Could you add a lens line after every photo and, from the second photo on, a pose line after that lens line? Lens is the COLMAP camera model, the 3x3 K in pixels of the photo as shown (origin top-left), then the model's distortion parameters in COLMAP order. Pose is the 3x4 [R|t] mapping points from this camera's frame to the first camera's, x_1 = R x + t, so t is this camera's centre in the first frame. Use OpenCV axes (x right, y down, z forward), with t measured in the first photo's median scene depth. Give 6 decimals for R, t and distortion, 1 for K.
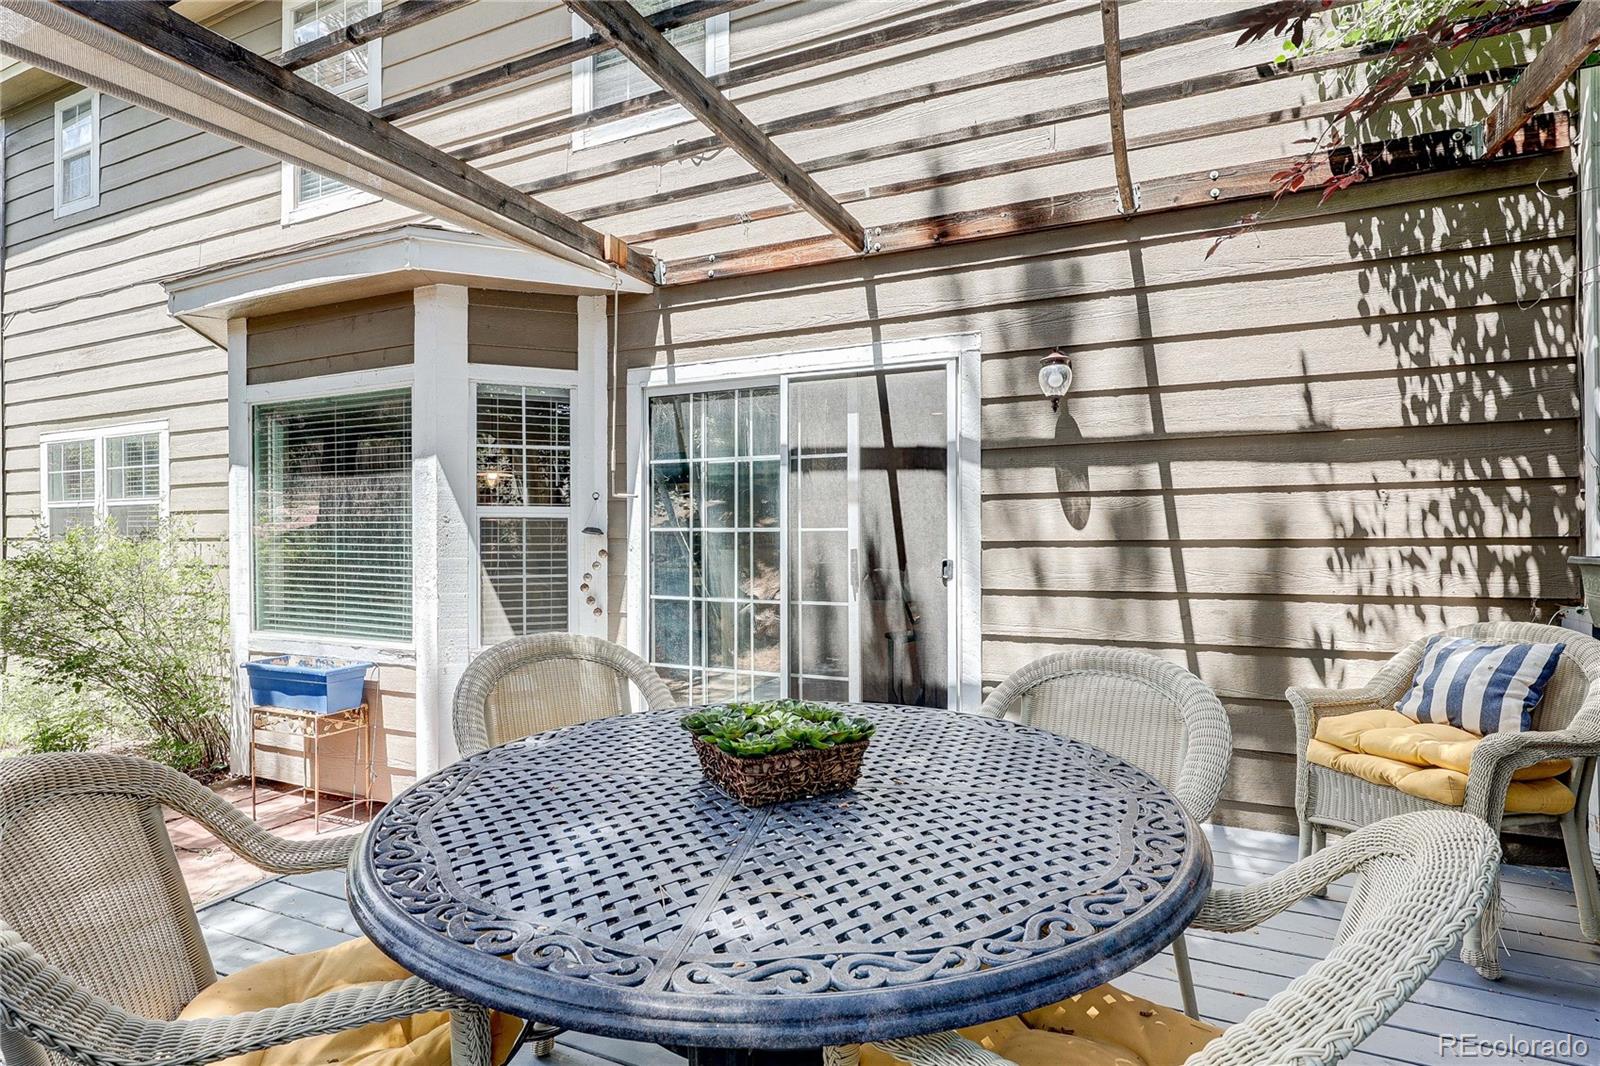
lens RADIAL K [[755.4, 0, 799.0], [0, 755.4, 536.3], [0, 0, 1]] dist [-0.001325, -0.000185]
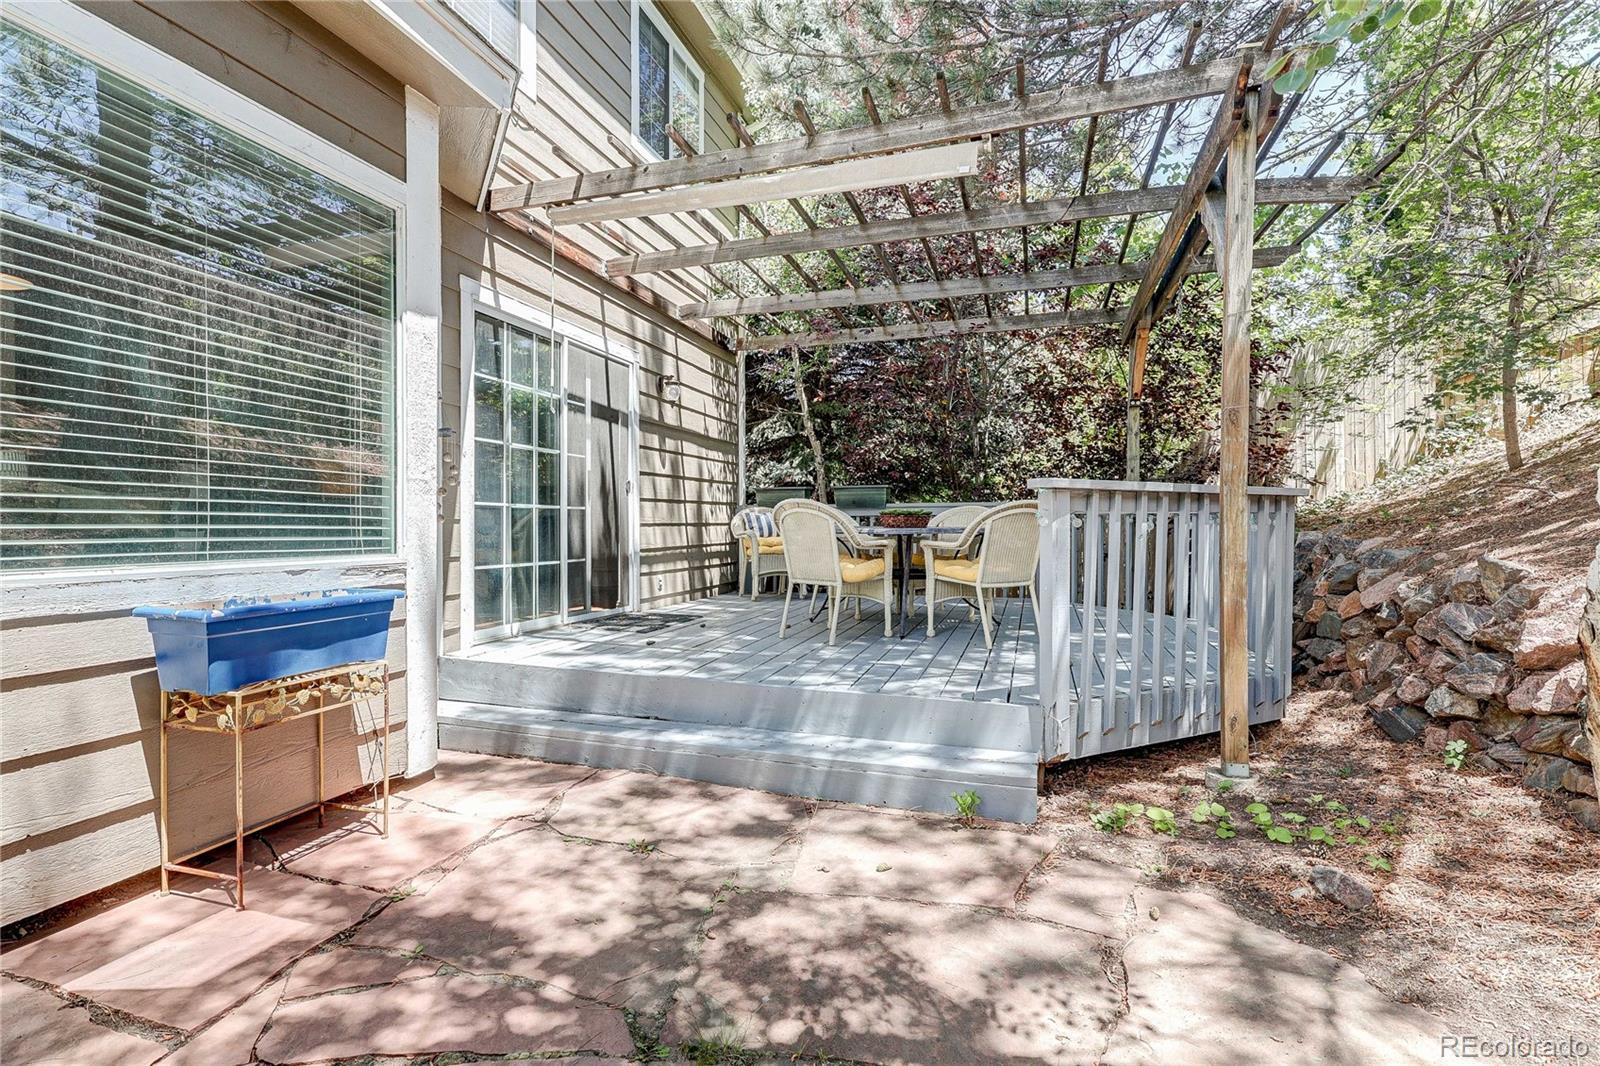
lens RADIAL K [[755.4, 0, 799.0], [0, 755.4, 536.3], [0, 0, 1]] dist [-0.001325, -0.000185]
pose [[-0.108553, -0.013375, 0.994001, -1.466688], [-0.001608, 0.999911, 0.013279, 0.127293], [-0.994089, -0.000156, -0.108565, 0.768117]]
